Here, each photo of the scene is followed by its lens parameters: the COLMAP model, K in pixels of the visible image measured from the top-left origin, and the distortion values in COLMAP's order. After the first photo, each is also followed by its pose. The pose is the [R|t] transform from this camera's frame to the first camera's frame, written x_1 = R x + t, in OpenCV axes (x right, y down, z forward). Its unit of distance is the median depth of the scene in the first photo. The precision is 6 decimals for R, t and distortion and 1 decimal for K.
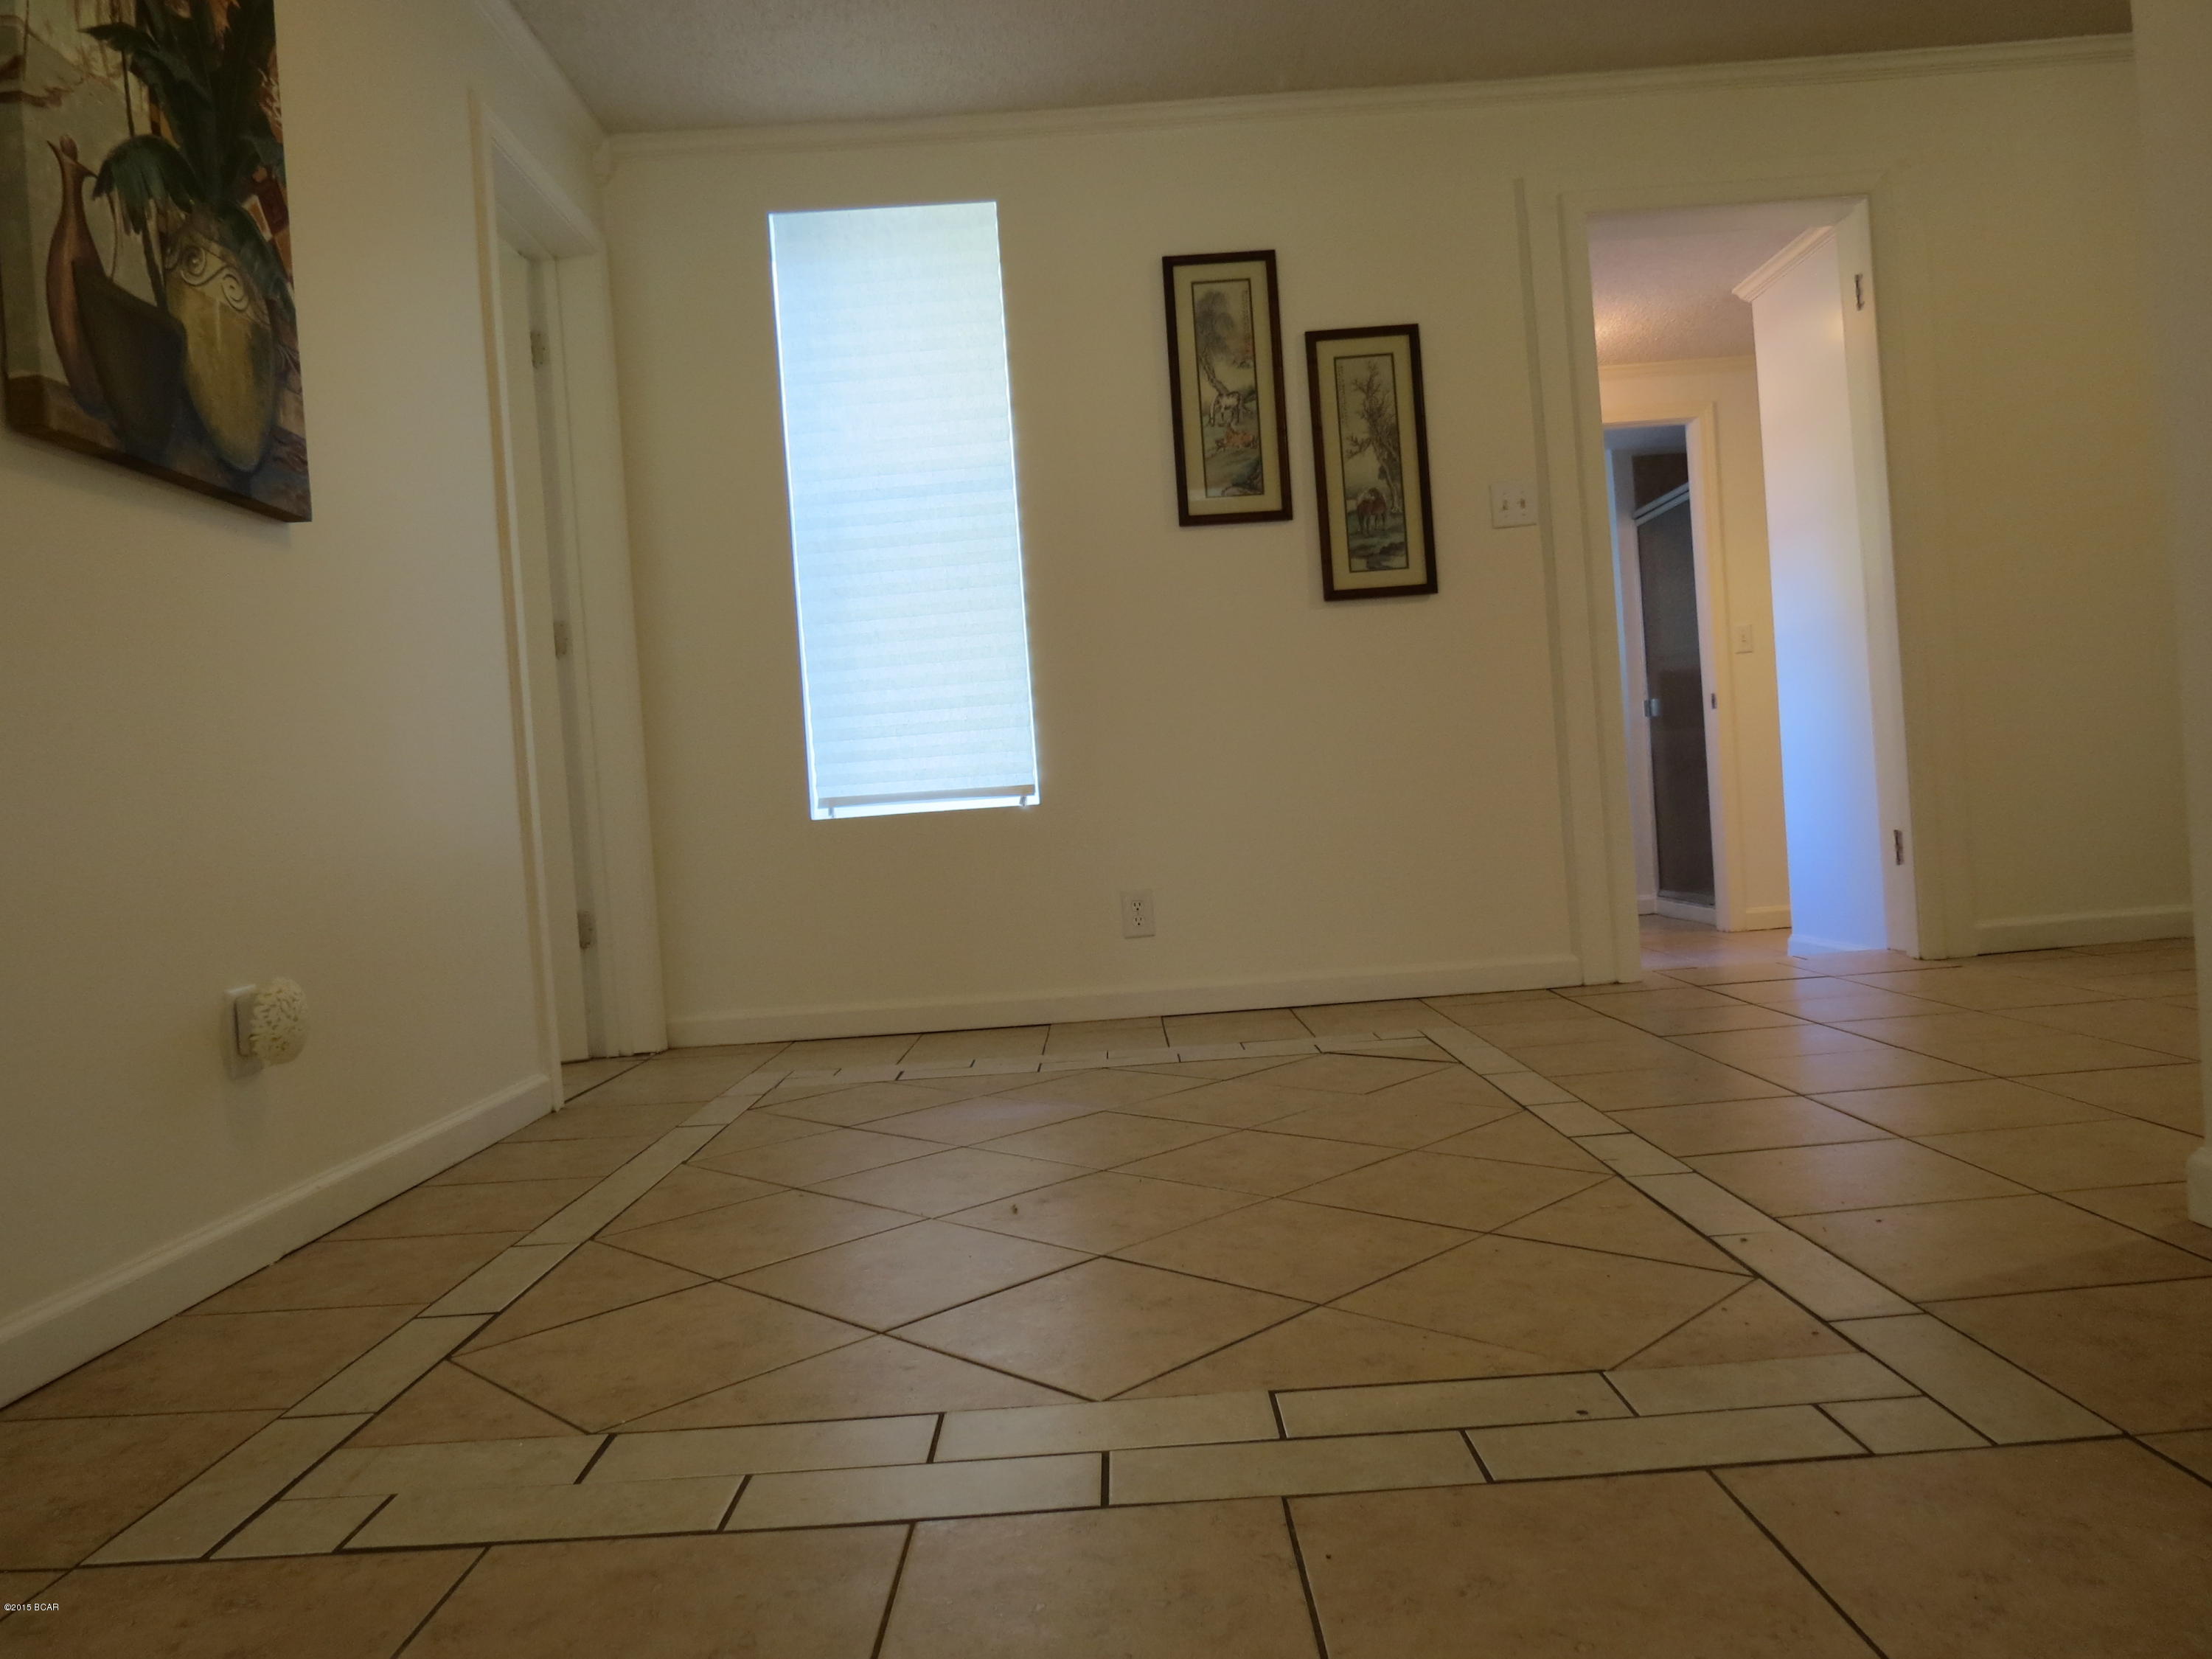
lens RADIAL K [[1572.4, 0, 1107.7], [0, 1572.4, 831.8], [0, 0, 1]] dist [-0.022114, -0.001308]
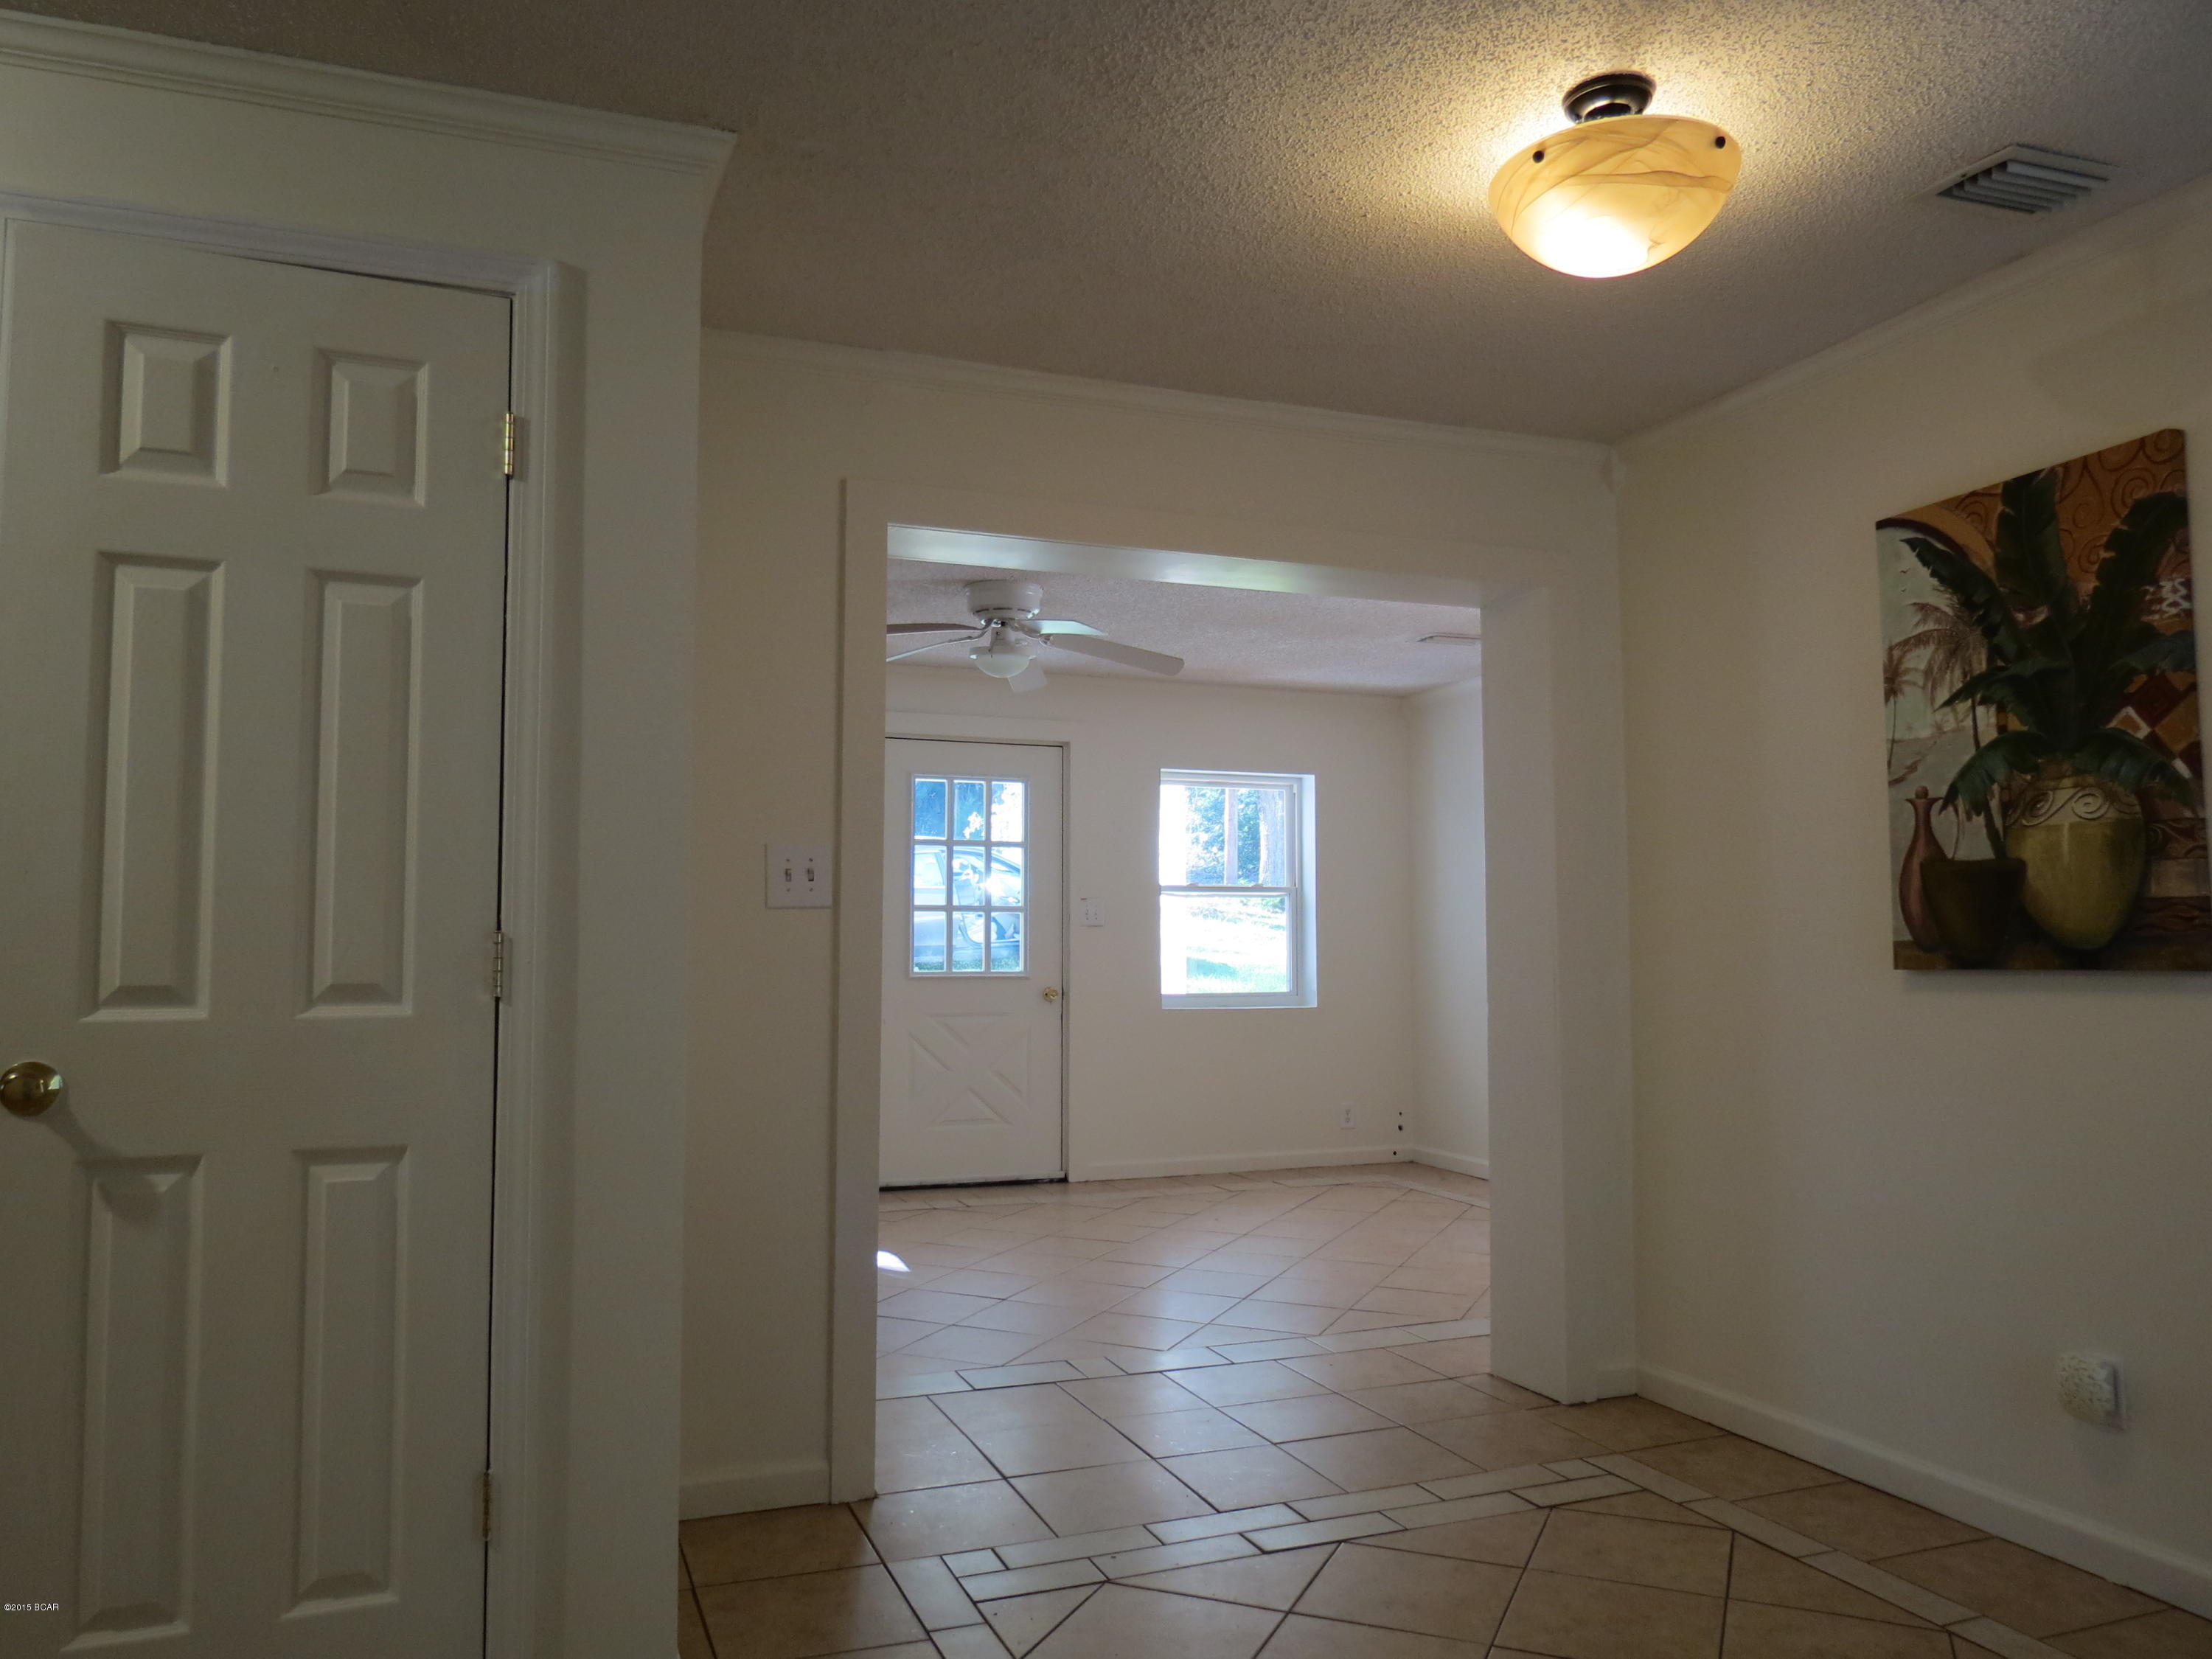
lens RADIAL K [[1572.4, 0, 1105.7], [0, 1572.4, 831.4], [0, 0, 1]] dist [-0.022114, -0.001308]
pose [[-0.930214, 0.047719, -0.363901, 0.727773], [0.064906, 0.997273, -0.035138, -0.376009], [0.361232, -0.056306, -0.930774, 2.129503]]
